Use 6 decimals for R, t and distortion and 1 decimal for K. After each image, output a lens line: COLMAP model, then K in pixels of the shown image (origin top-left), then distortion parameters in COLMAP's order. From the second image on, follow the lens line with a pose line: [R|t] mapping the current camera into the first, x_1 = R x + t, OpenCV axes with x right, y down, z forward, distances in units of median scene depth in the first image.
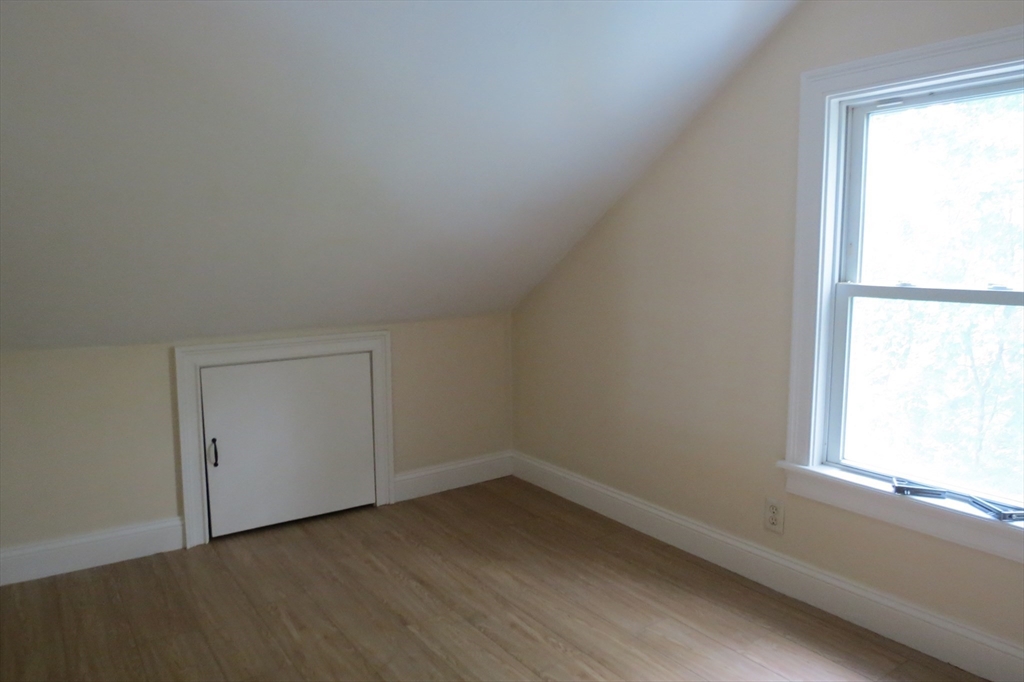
lens RADIAL K [[741.3, 0, 494.6], [0, 741.3, 342.4], [0, 0, 1]] dist [-0.002303, 0.002194]
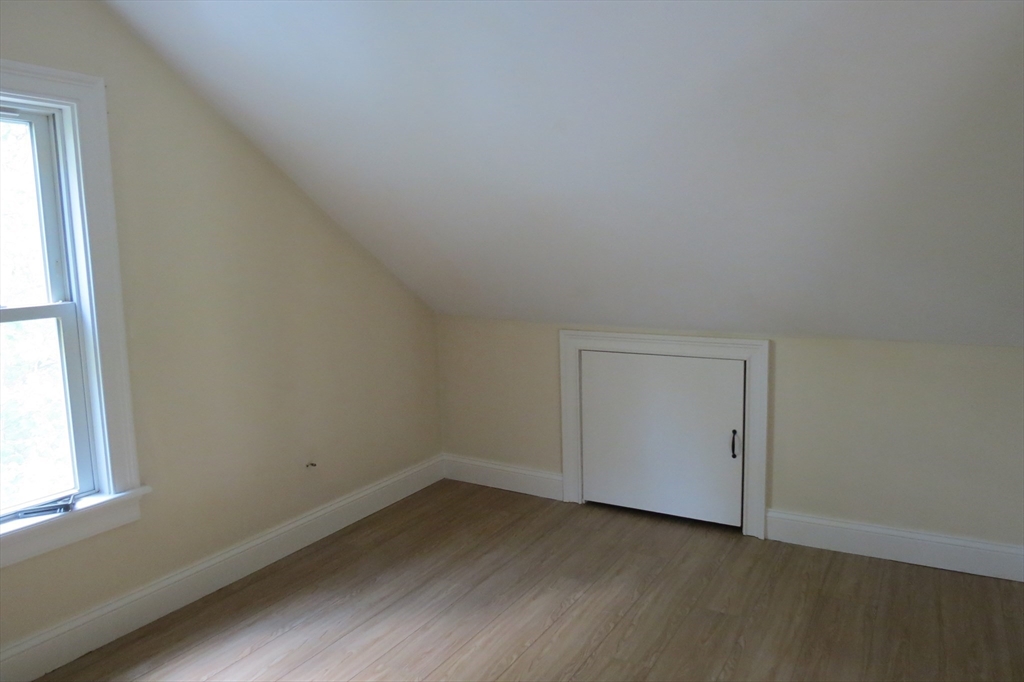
lens RADIAL K [[741.3, 0, 494.6], [0, 741.3, 342.4], [0, 0, 1]] dist [-0.002303, 0.002194]
pose [[0.419892, 0.119395, -0.899687, 0.564782], [-0.111337, 0.990598, 0.079497, -0.053268], [0.900719, 0.066788, 0.429237, 0.381710]]
